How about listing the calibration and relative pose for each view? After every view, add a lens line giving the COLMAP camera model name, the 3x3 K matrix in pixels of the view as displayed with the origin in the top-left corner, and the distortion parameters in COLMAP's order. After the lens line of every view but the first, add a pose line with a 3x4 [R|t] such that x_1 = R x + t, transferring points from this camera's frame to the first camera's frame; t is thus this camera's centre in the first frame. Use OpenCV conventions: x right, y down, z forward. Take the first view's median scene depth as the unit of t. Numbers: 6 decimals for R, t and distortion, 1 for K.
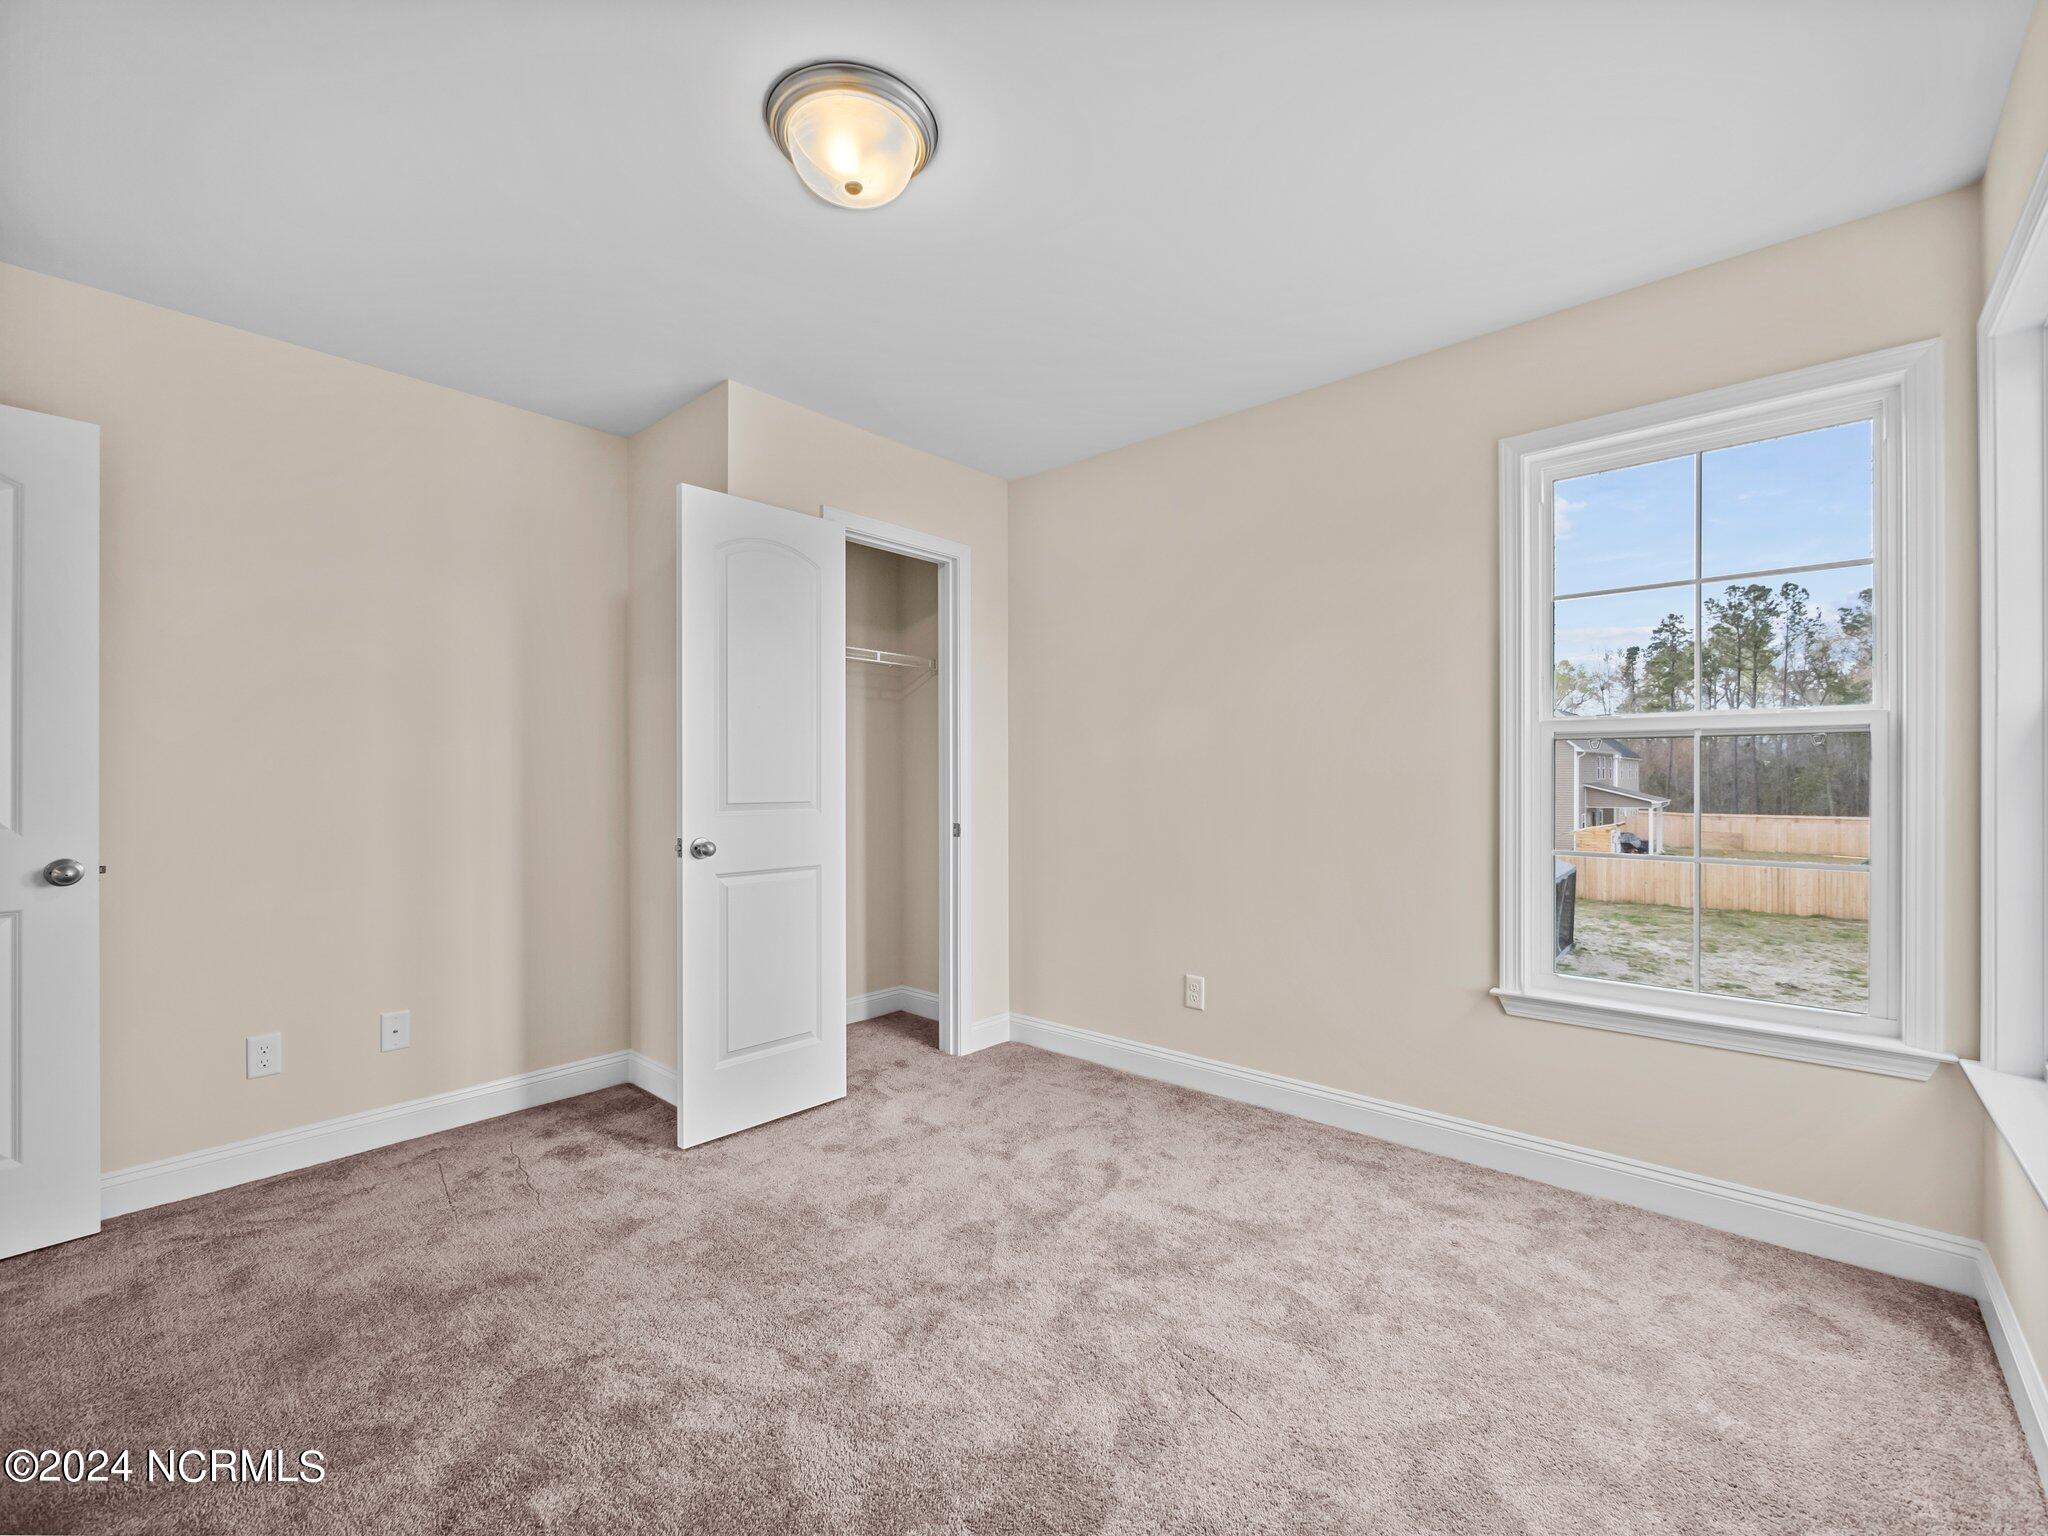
lens RADIAL K [[872.9, 0, 1026.8], [0, 872.9, 780.2], [0, 0, 1]] dist [-0.001903, -0.000119]
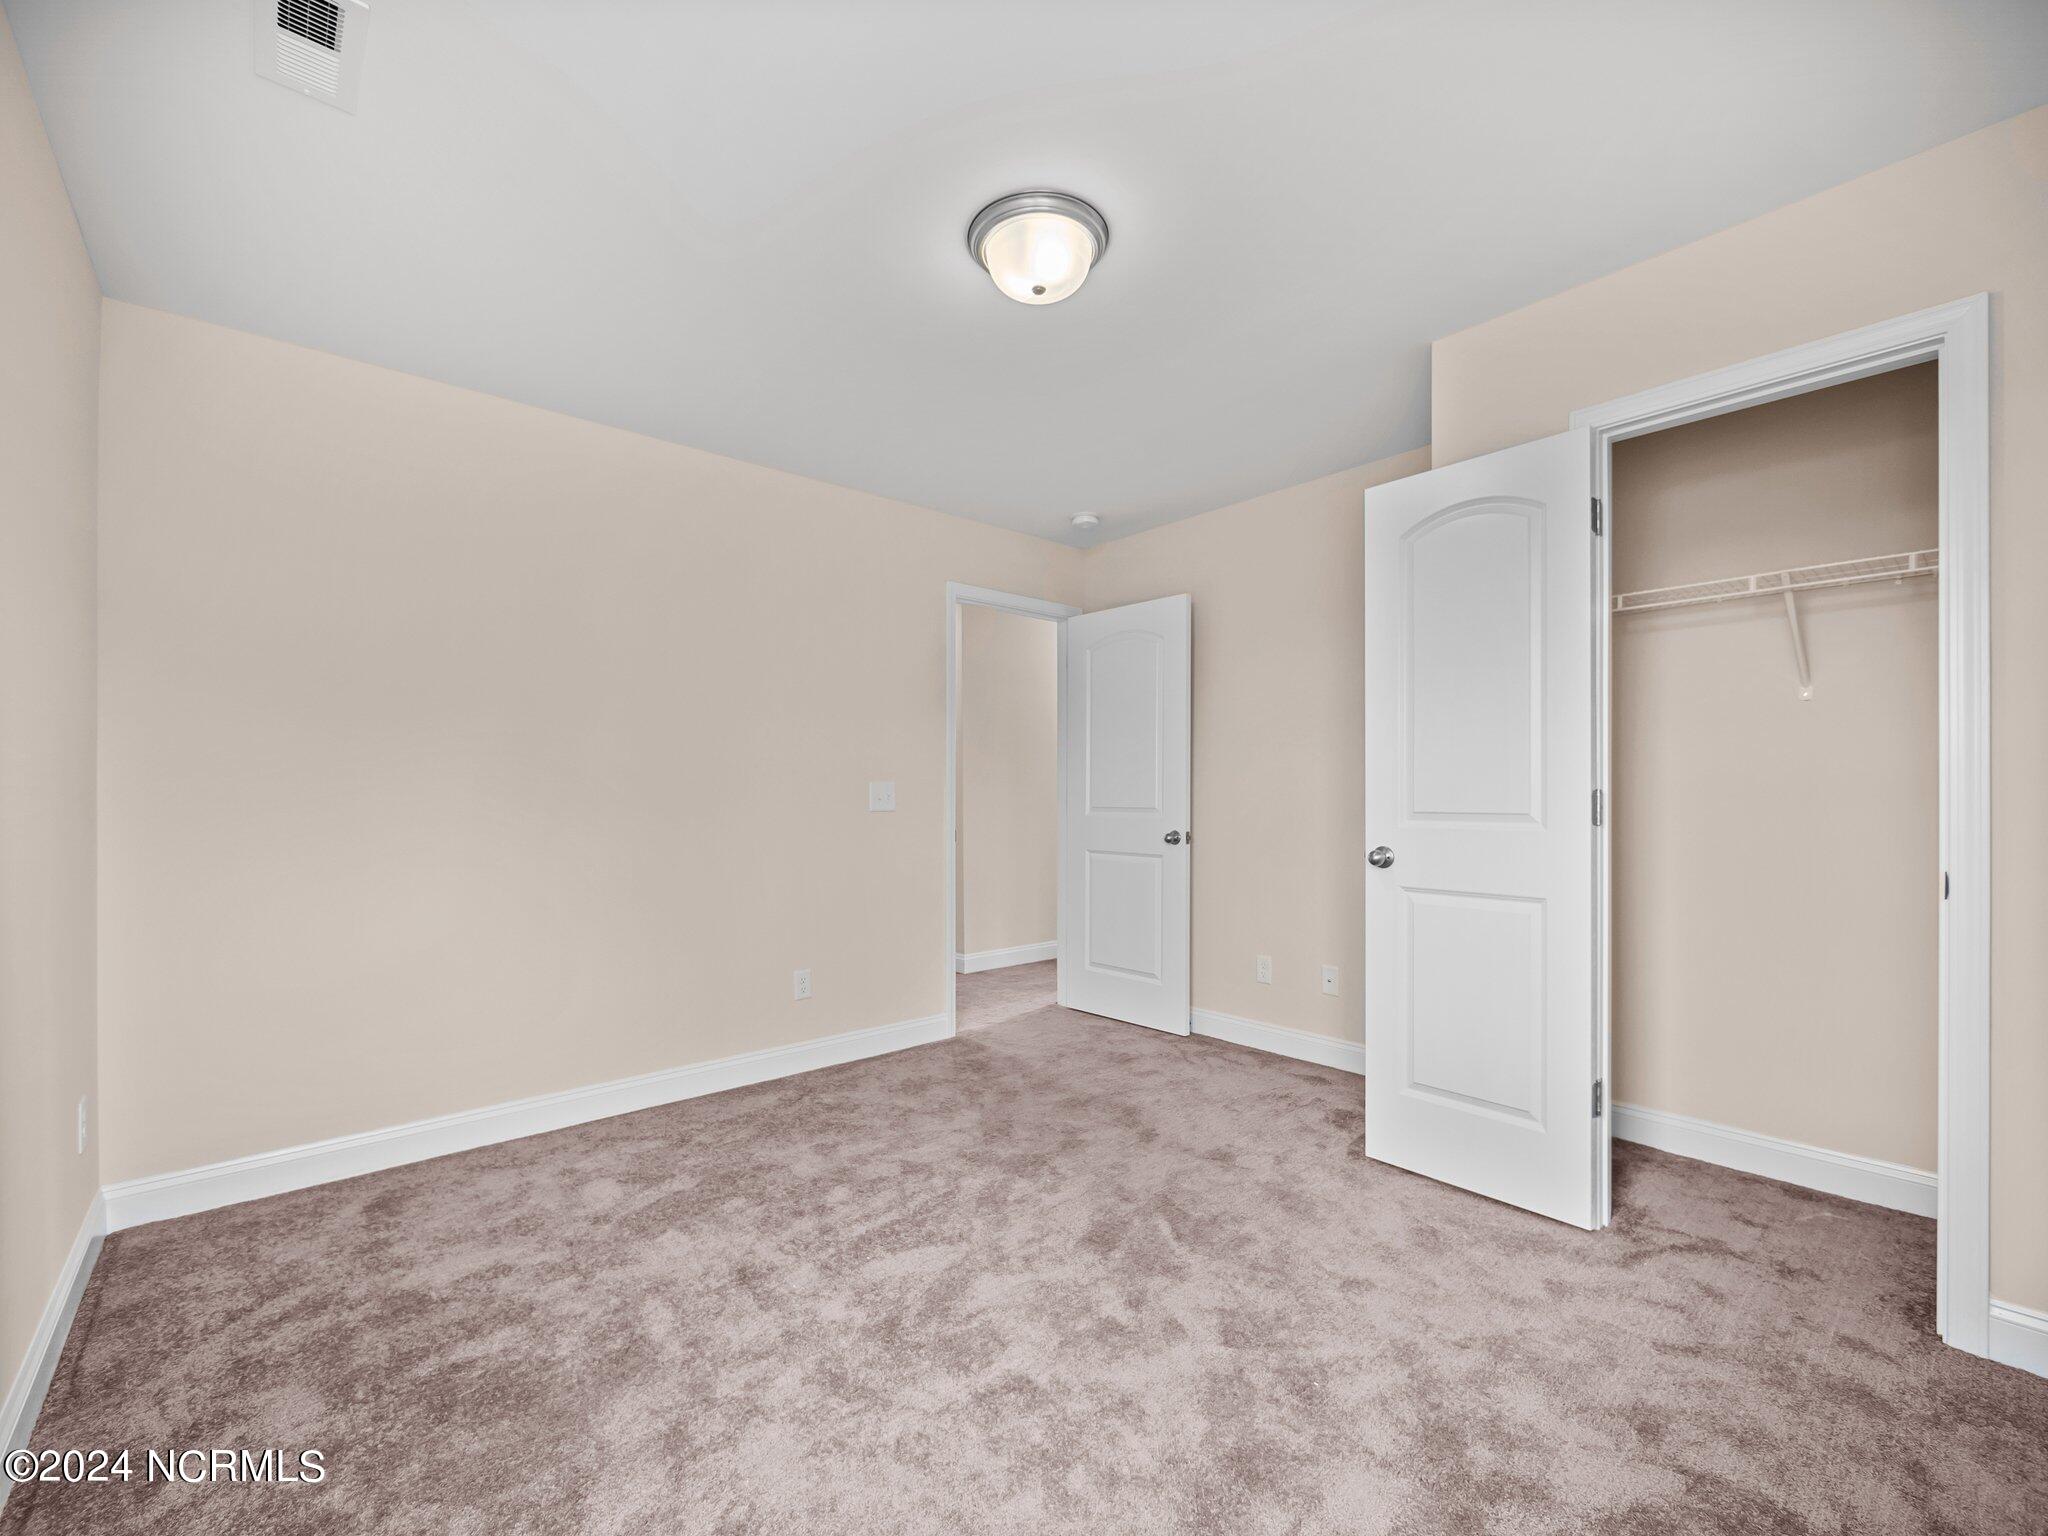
lens RADIAL K [[868.2, 0, 1028.3], [0, 868.2, 789.7], [0, 0, 1]] dist [-0.002748, -0.000191]
pose [[-0.130166, -0.000960, -0.991492, 0.670692], [0.002610, 0.999996, -0.001311, 0.003701], [0.991489, -0.002759, -0.130163, 0.780524]]
